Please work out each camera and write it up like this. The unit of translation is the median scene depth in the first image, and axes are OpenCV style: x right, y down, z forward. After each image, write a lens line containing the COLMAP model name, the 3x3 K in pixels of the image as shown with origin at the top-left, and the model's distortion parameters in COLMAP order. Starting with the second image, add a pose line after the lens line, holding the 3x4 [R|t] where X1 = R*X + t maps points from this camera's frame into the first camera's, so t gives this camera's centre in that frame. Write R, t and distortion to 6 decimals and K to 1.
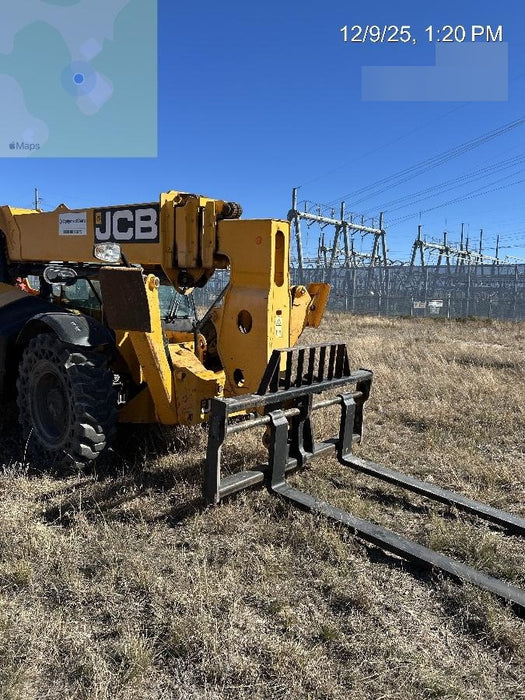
lens RADIAL K [[538.9, 0, 263.5], [0, 538.9, 350.5], [0, 0, 1]] dist [0.048399, -0.042324]
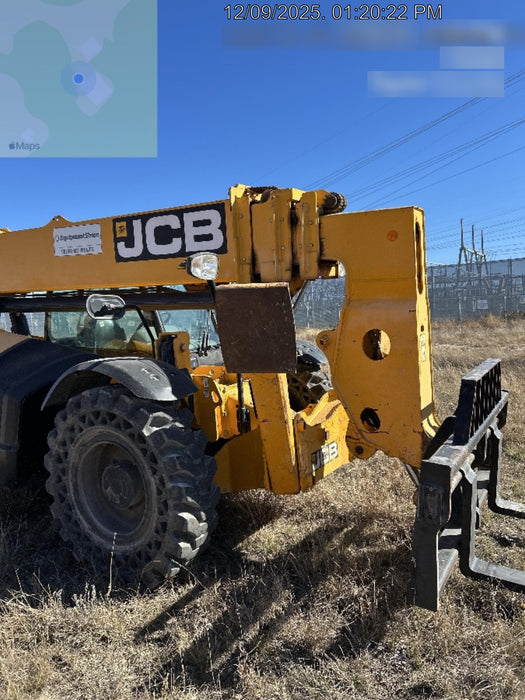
lens RADIAL K [[538.9, 0, 259.7], [0, 538.9, 346.0], [0, 0, 1]] dist [0.048399, -0.042324]
pose [[0.981145, -0.096513, 0.167448, -0.301552], [0.103183, 0.994161, -0.031582, -0.041818], [-0.163422, 0.048264, 0.985375, 0.260634]]
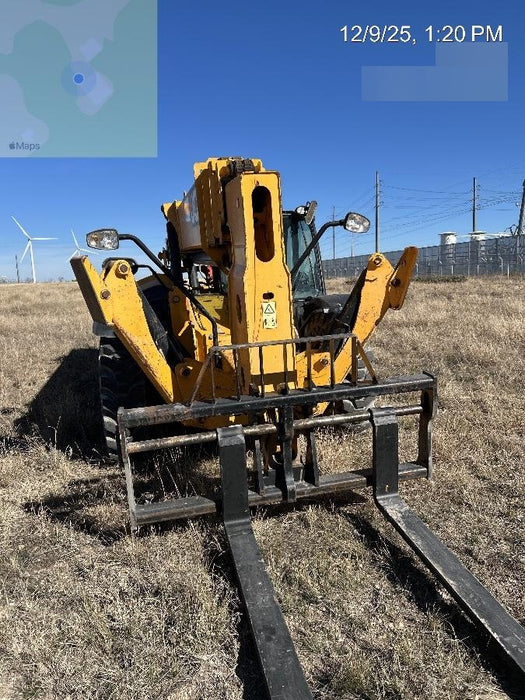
lens RADIAL K [[538.9, 0, 260.0], [0, 538.9, 352.1], [0, 0, 1]] dist [0.048399, -0.042324]
pose [[0.798177, 0.025532, -0.601882, 0.440815], [0.007220, 0.998624, 0.051936, -0.028736], [0.602380, -0.045800, 0.796894, 0.352852]]
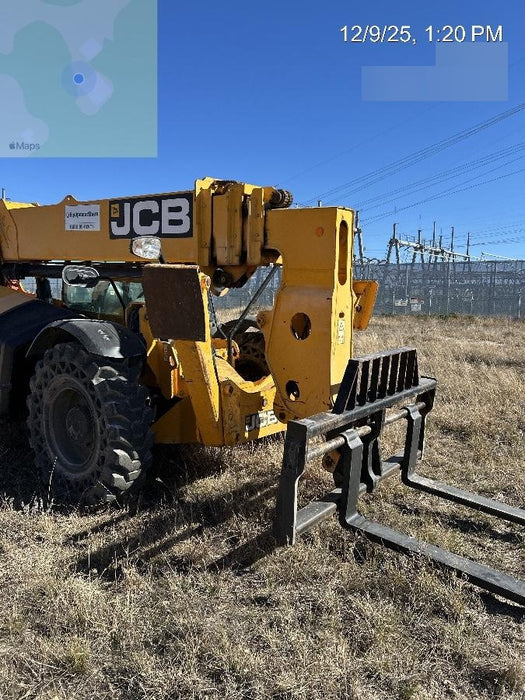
lens RADIAL K [[538.9, 0, 268.5], [0, 538.9, 346.8], [0, 0, 1]] dist [0.048399, -0.042324]
pose [[0.998234, -0.017511, 0.056761, -0.128529], [0.017821, 0.999829, -0.004953, -0.015861], [-0.056665, 0.005956, 0.998376, 0.127006]]
